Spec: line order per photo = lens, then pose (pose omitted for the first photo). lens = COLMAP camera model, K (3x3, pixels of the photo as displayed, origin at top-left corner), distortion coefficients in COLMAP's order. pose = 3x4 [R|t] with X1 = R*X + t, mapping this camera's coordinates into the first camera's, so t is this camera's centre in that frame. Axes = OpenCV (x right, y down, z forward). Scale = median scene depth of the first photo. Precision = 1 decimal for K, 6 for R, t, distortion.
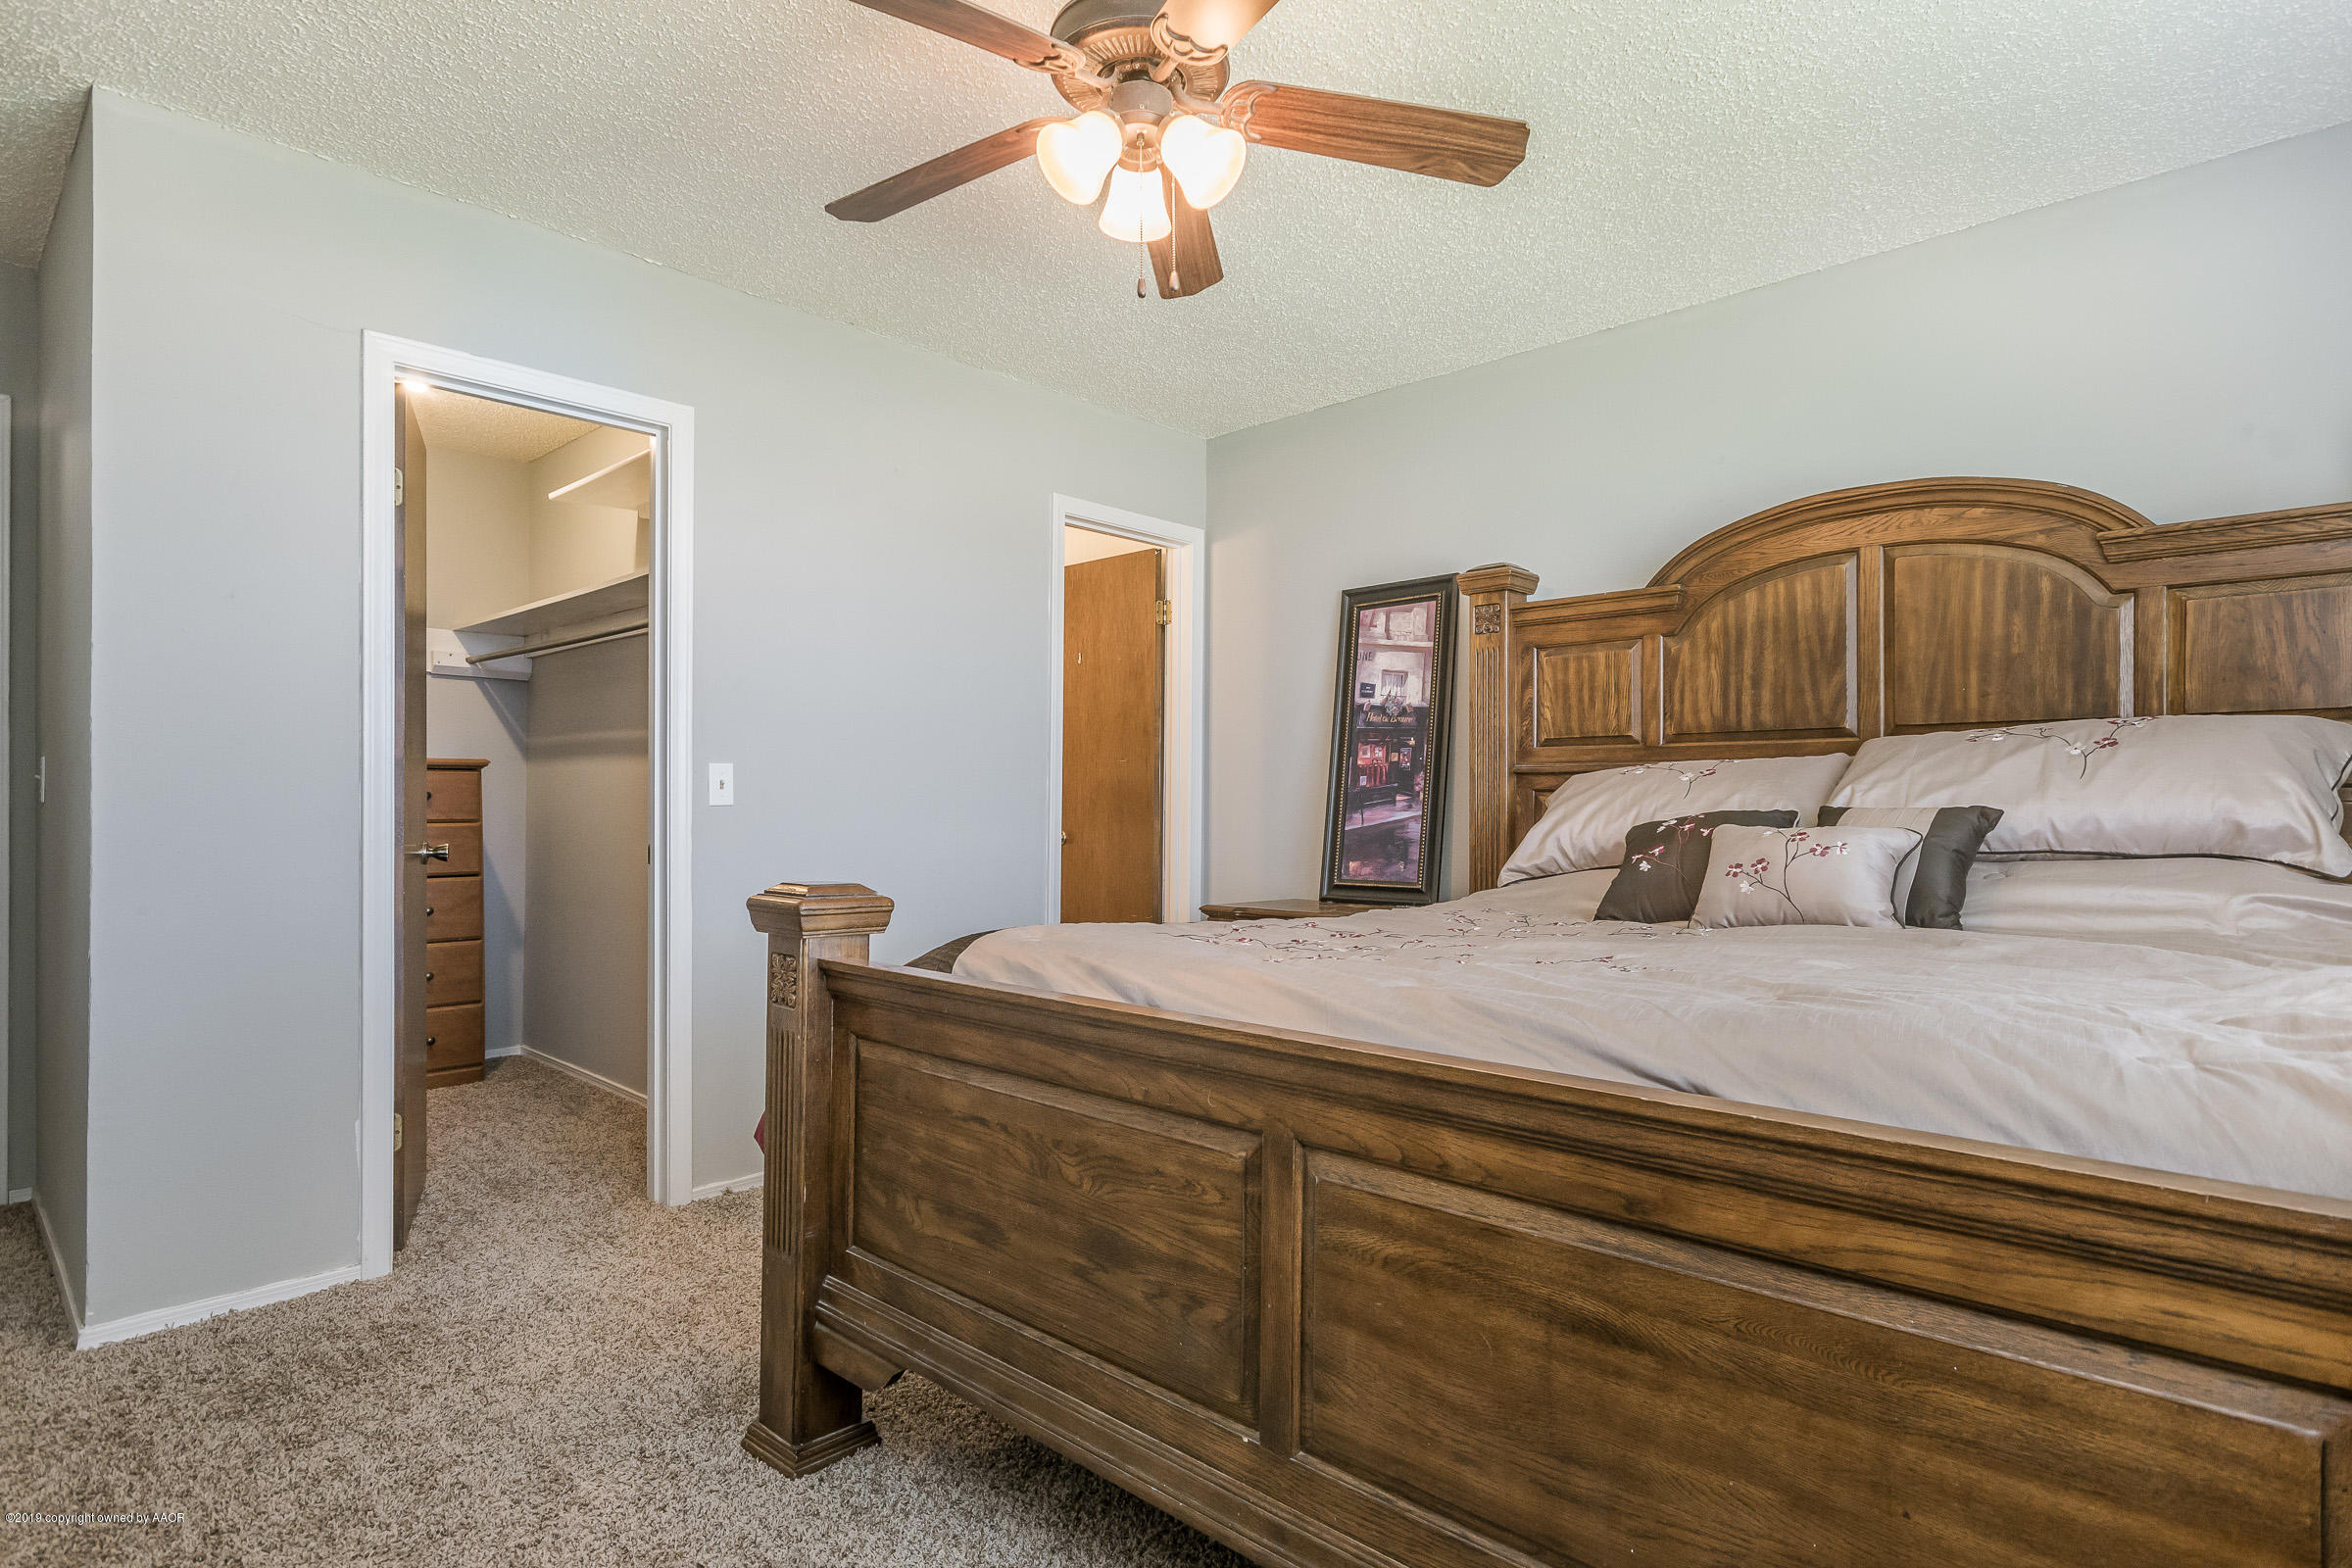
lens RADIAL K [[1217.4, 0, 1166.2], [0, 1217.4, 797.8], [0, 0, 1]] dist [-0.002822, -0.002628]
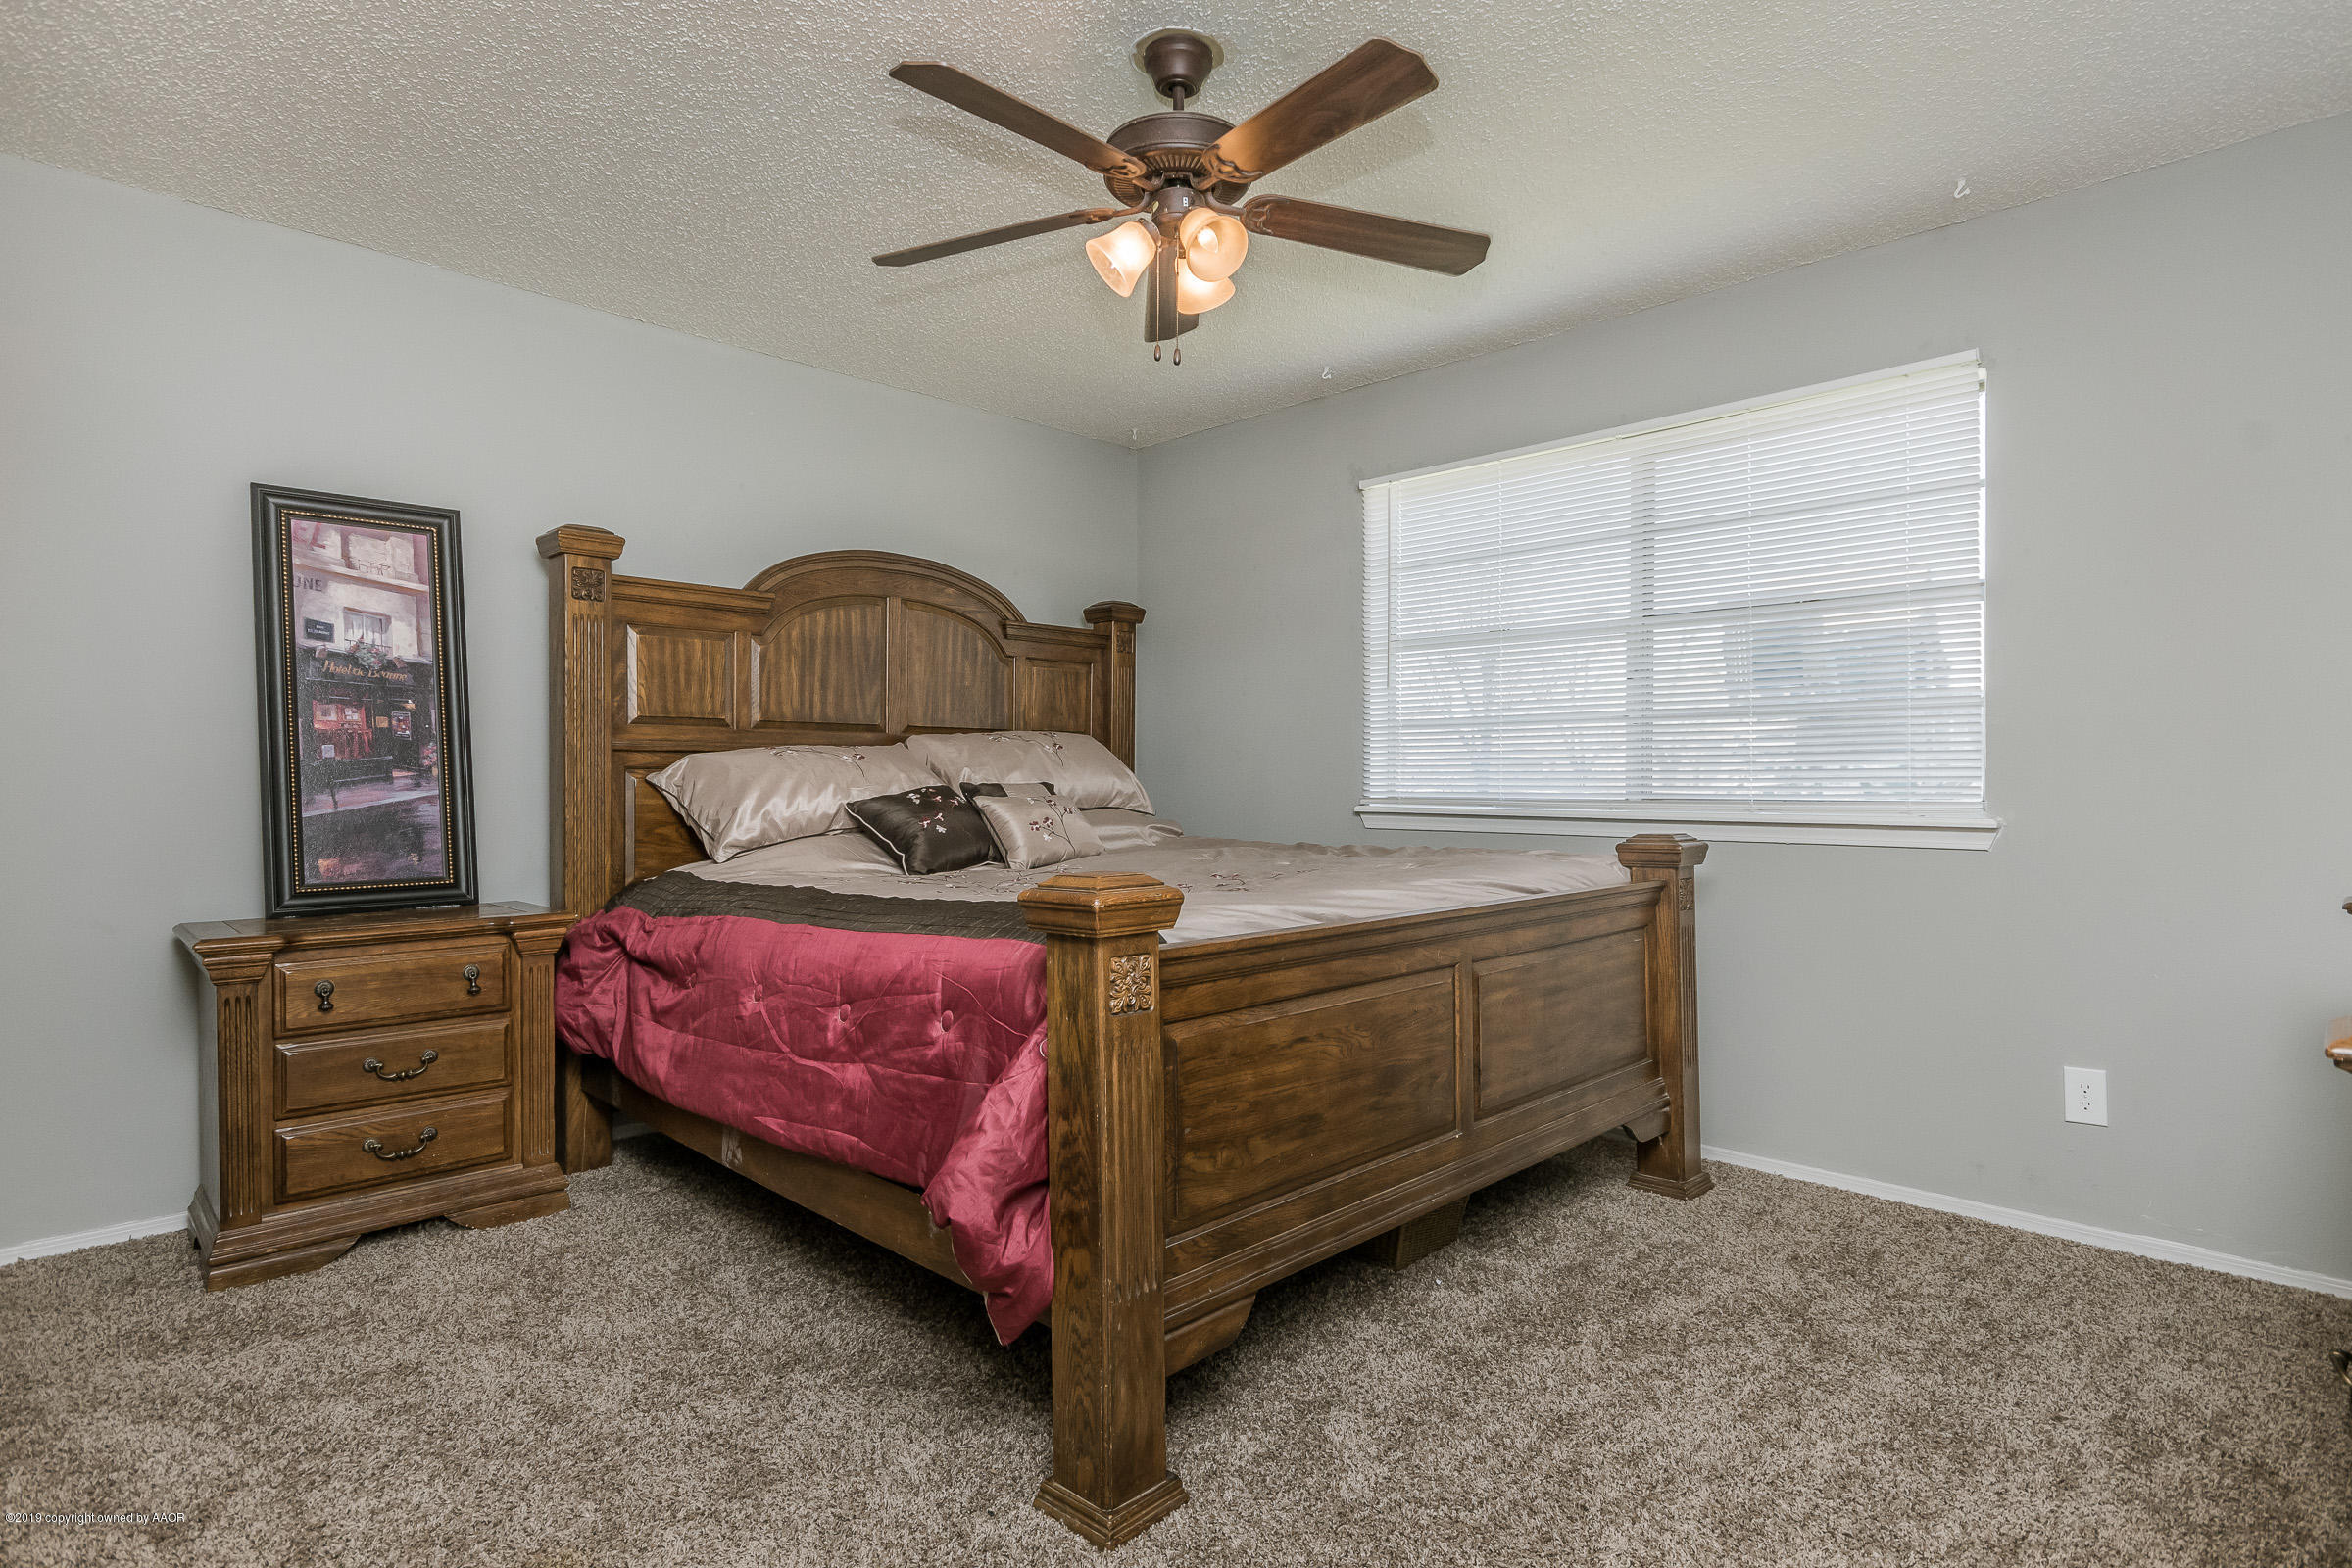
lens RADIAL K [[1217.4, 0, 1166.2], [0, 1217.4, 797.8], [0, 0, 1]] dist [-0.002822, -0.002628]
pose [[0.024013, -0.014420, 0.999608, -0.671833], [-0.005415, 0.999879, 0.014554, 0.001517], [-0.999697, -0.005762, 0.023932, 0.538302]]
